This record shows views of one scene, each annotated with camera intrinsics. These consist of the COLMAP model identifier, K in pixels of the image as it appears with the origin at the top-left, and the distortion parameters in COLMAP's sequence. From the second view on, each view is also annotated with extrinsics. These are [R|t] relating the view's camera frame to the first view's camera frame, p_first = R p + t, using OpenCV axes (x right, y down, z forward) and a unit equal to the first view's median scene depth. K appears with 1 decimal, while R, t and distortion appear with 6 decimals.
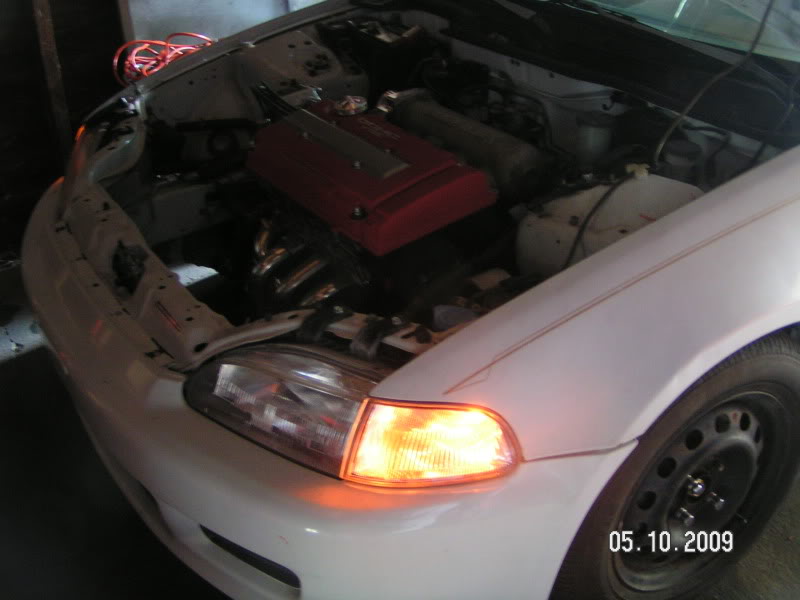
lens RADIAL K [[899.3, 0, 400.0], [0, 899.3, 300.0], [0, 0, 1]] dist [-0.215955, 0.282411]
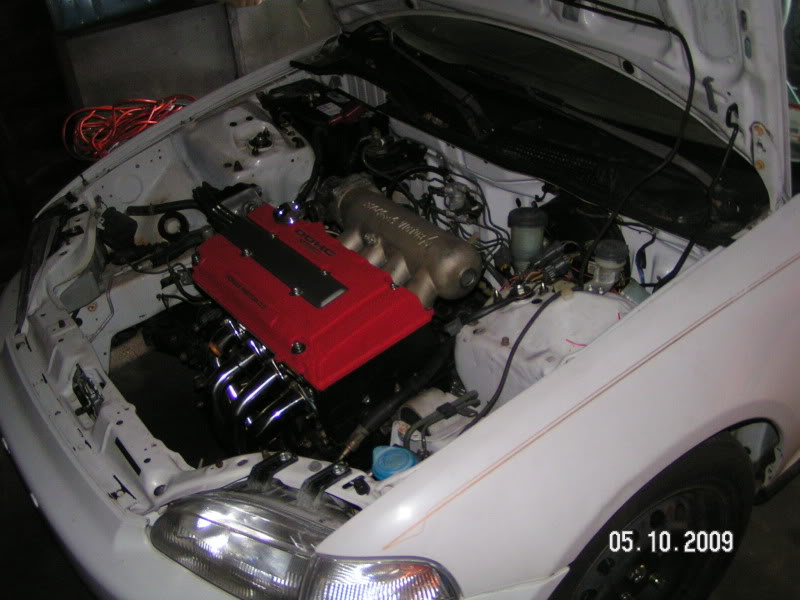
lens RADIAL K [[899.3, 0, 400.0], [0, 899.3, 300.0], [0, 0, 1]] dist [-0.215955, 0.282411]
pose [[0.997375, -0.071126, 0.013606, 0.051344], [0.070303, 0.996084, 0.053613, -0.167810], [-0.017366, -0.052516, 0.998469, -0.032306]]
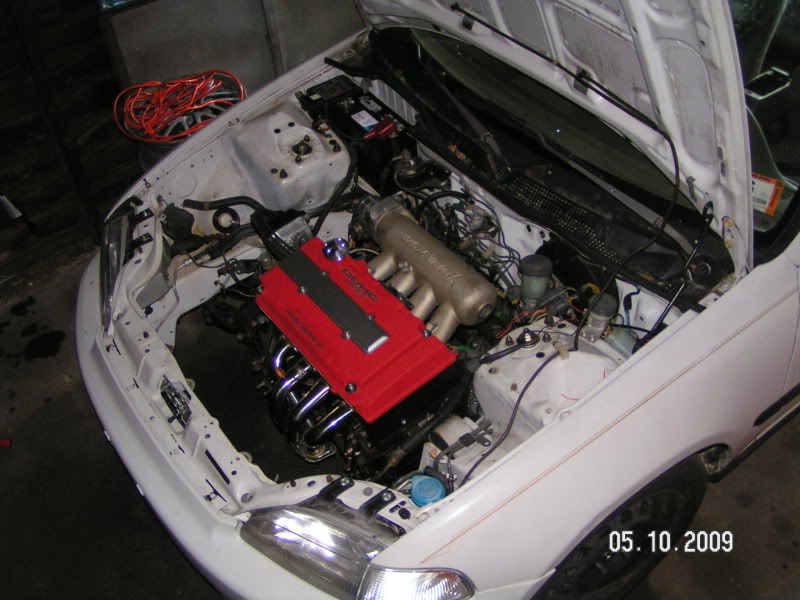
lens RADIAL K [[899.3, 0, 400.0], [0, 899.3, 300.0], [0, 0, 1]] dist [-0.215955, 0.282411]
pose [[0.998010, -0.063017, -0.002355, 0.030625], [0.061636, 0.966889, 0.247642, -0.458182], [-0.013329, -0.247294, 0.968849, -0.209353]]
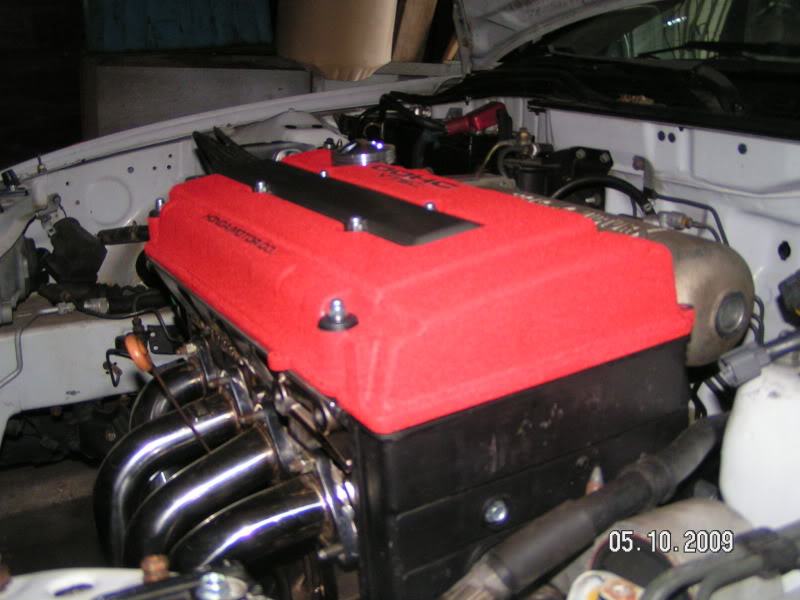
lens RADIAL K [[899.3, 0, 400.0], [0, 899.3, 300.0], [0, 0, 1]] dist [-0.215955, 0.282411]
pose [[0.995011, 0.088244, -0.046551, -0.003407], [-0.097432, 0.959851, -0.263045, -0.006221], [0.021469, 0.266268, 0.963660, 0.539498]]
